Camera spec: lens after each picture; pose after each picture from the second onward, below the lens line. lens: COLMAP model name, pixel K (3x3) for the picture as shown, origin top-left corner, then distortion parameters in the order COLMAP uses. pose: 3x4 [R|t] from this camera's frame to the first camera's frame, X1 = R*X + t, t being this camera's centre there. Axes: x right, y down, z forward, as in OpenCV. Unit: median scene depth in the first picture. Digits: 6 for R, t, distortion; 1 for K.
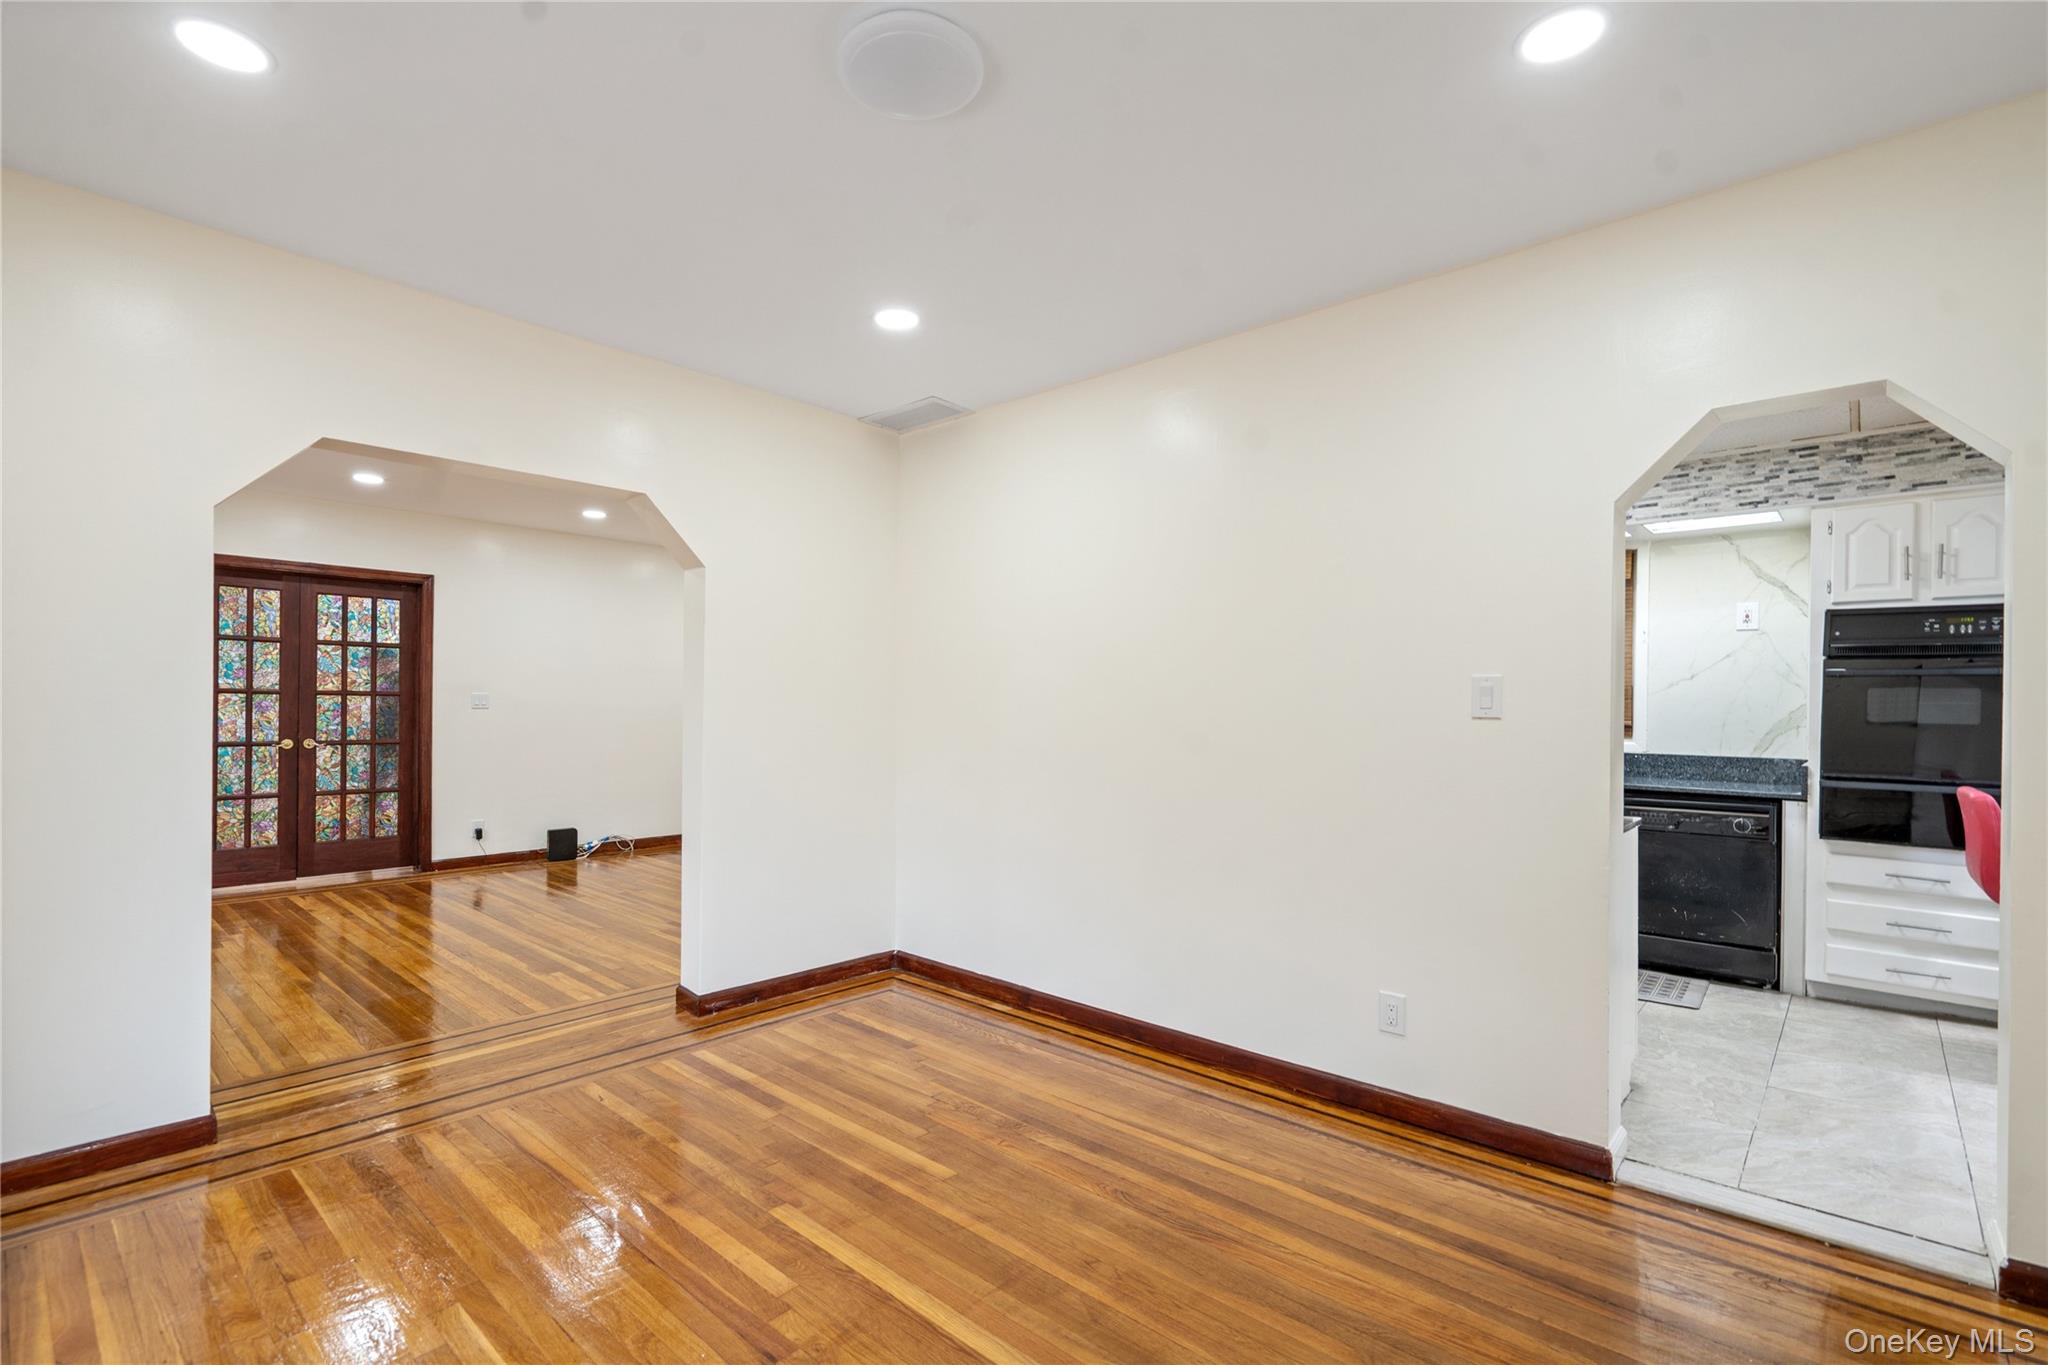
lens RADIAL K [[937.2, 0, 1018.4], [0, 937.2, 708.5], [0, 0, 1]] dist [-0.004690, 0.003933]
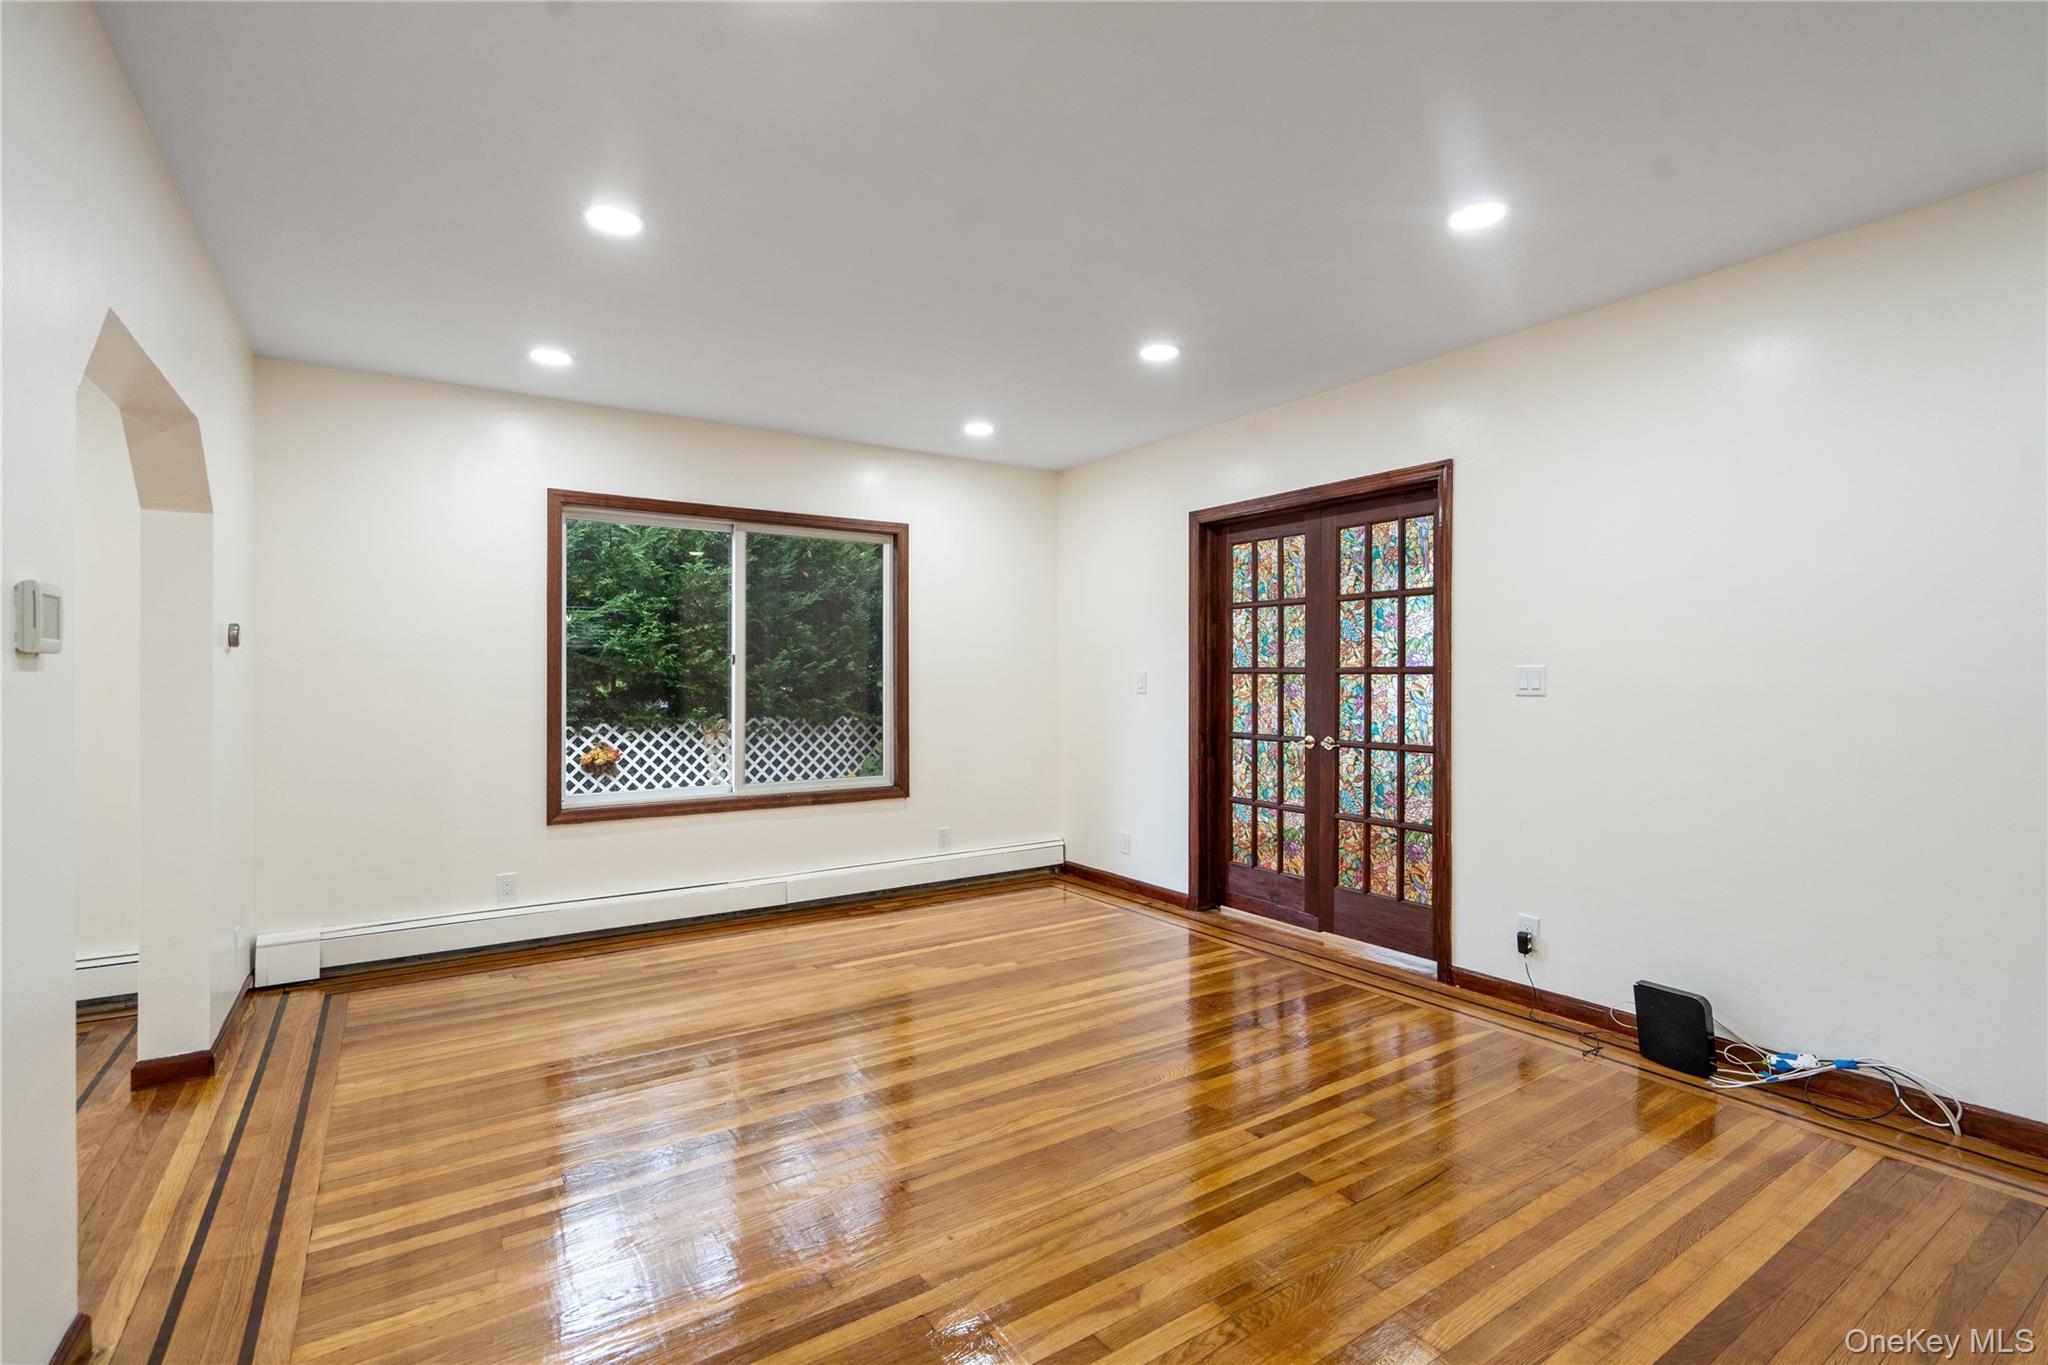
lens RADIAL K [[937.2, 0, 1009.6], [0, 937.2, 673.2], [0, 0, 1]] dist [-0.004690, 0.003933]
pose [[-0.242780, -0.011256, -0.970016, -0.015026], [-0.001705, 0.999936, -0.011176, -0.007114], [0.970080, -0.001059, -0.242784, 0.932332]]
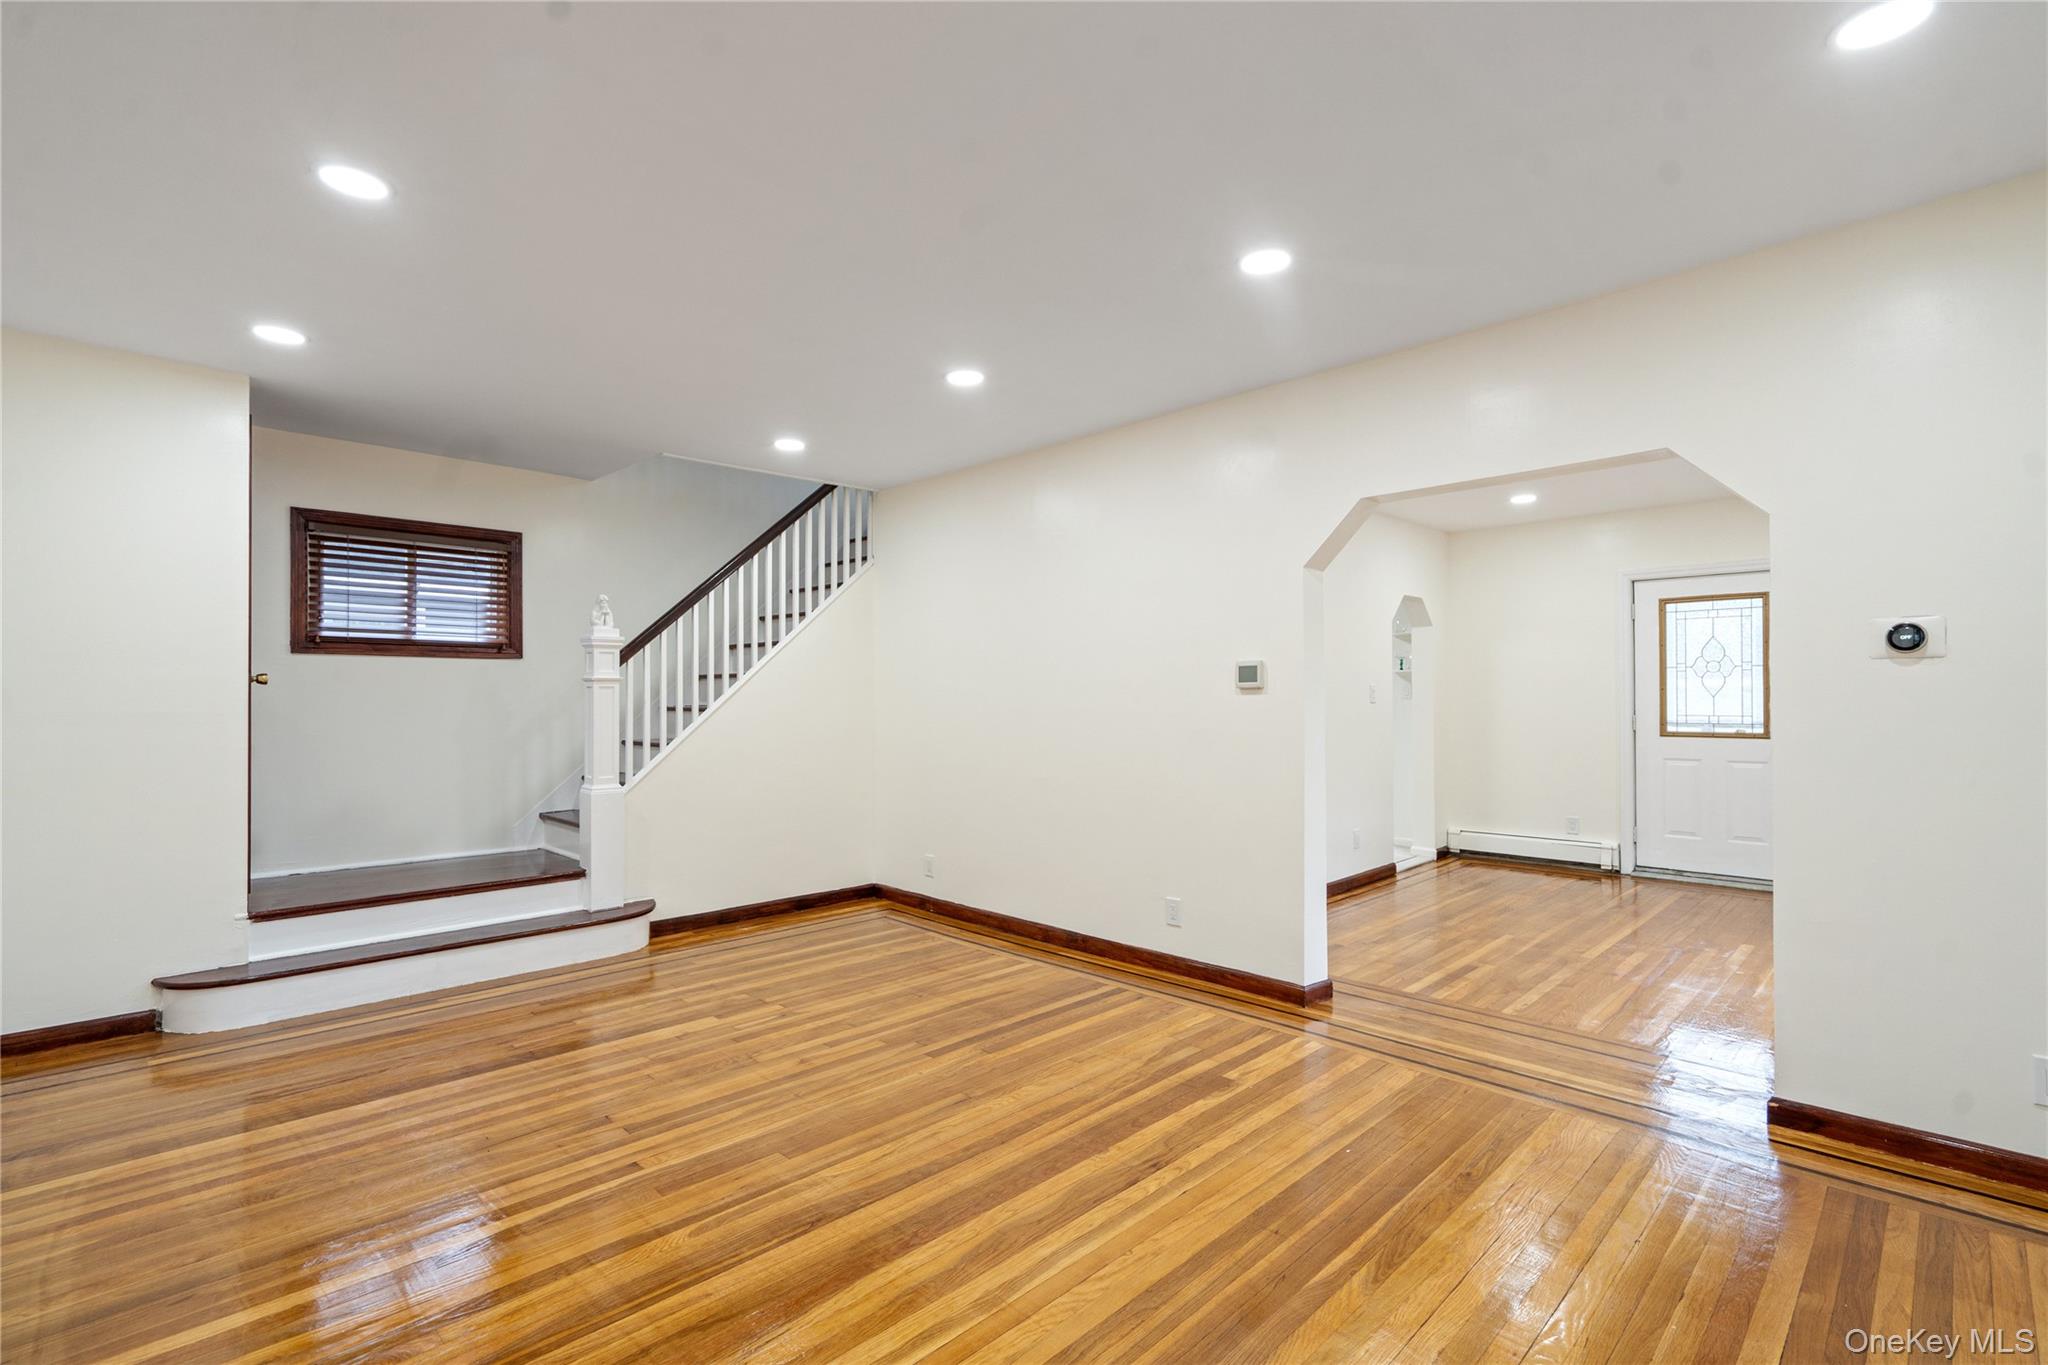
lens RADIAL K [[937.2, 0, 1017.8], [0, 937.2, 696.0], [0, 0, 1]] dist [-0.004690, 0.003933]
pose [[0.049126, -0.002477, 0.998789, -0.823783], [0.006567, 0.999976, 0.002157, -0.011106], [-0.998771, 0.006453, 0.049142, 0.754312]]
